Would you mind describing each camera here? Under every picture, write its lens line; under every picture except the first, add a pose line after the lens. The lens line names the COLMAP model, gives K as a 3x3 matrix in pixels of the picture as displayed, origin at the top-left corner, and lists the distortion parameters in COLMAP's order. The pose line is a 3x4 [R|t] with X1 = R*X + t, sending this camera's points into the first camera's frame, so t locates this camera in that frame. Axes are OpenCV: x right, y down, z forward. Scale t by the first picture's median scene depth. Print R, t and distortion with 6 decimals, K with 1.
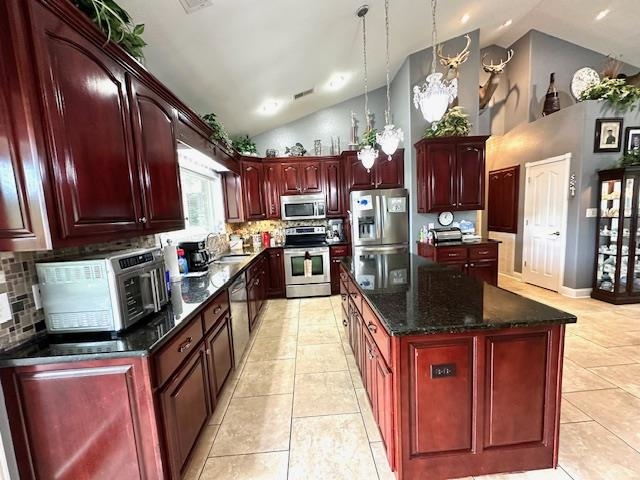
lens RADIAL K [[256.3, 0, 320.3], [0, 256.3, 238.4], [0, 0, 1]] dist [-0.001965, 0.000698]
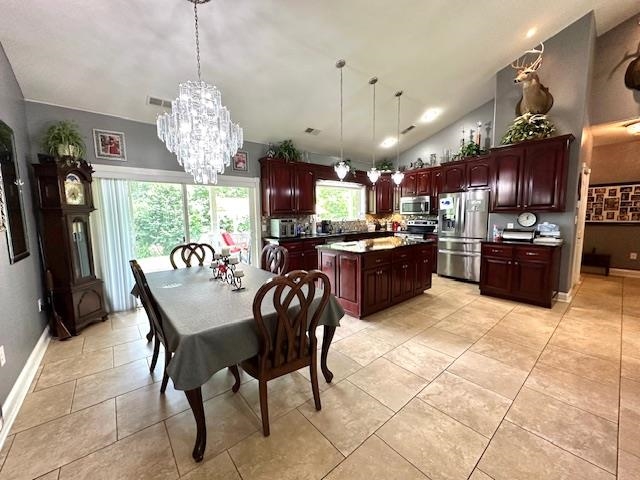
lens RADIAL K [[256.3, 0, 319.0], [0, 256.3, 238.8], [0, 0, 1]] dist [-0.001965, 0.000698]
pose [[0.593775, 0.122999, -0.795175, 0.812862], [-0.100333, 0.991852, 0.078500, 0.000640], [0.798351, 0.033171, 0.601278, -0.264731]]
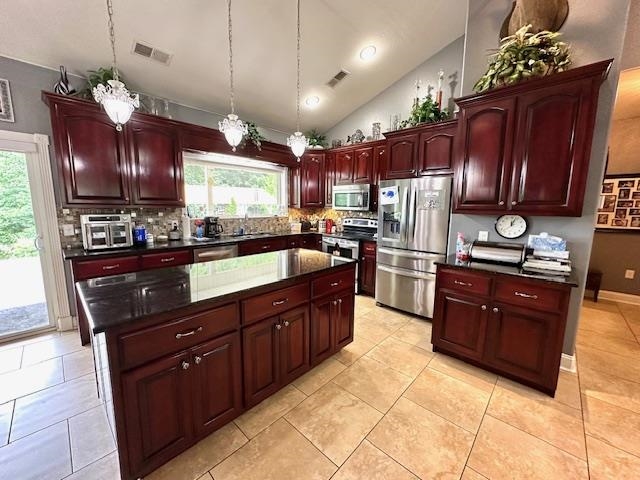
lens RADIAL K [[256.3, 0, 320.4], [0, 256.3, 239.0], [0, 0, 1]] dist [-0.001965, 0.000698]
pose [[0.685701, 0.157383, -0.710665, 0.610322], [-0.123173, 0.987353, 0.099812, -0.053522], [0.717386, 0.019093, 0.696414, 0.268807]]
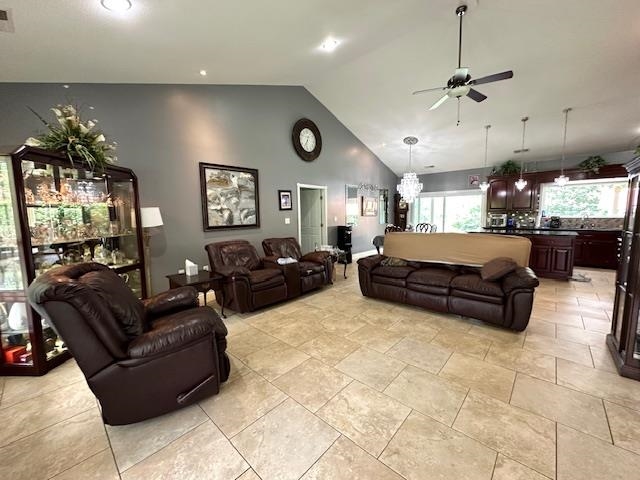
lens RADIAL K [[256.3, 0, 324.7], [0, 256.3, 241.0], [0, 0, 1]] dist [-0.001965, 0.000698]
pose [[-0.709207, 0.136175, -0.691724, 1.902350], [-0.021384, 0.976561, 0.214174, -0.159457], [0.704676, 0.166686, -0.689672, 0.739143]]
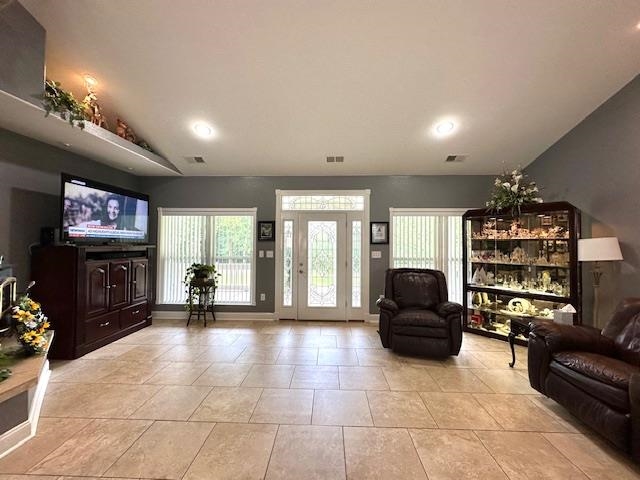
lens RADIAL K [[256.3, 0, 321.4], [0, 256.3, 242.3], [0, 0, 1]] dist [-0.001965, 0.000698]
pose [[0.090125, 0.048244, 0.994761, 0.887165], [0.095906, 0.993764, -0.056885, -0.094779], [-0.991302, 0.100531, 0.084936, 0.419515]]
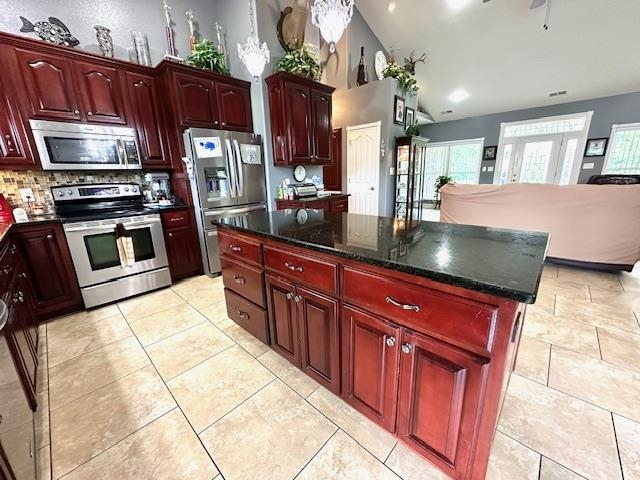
lens RADIAL K [[256.3, 0, 321.1], [0, 256.3, 238.7], [0, 0, 1]] dist [-0.001965, 0.000698]
pose [[0.720593, -0.140035, 0.679070, -0.123324], [0.064805, 0.988708, 0.135119, 0.036079], [-0.690323, -0.053359, 0.721531, 0.254517]]
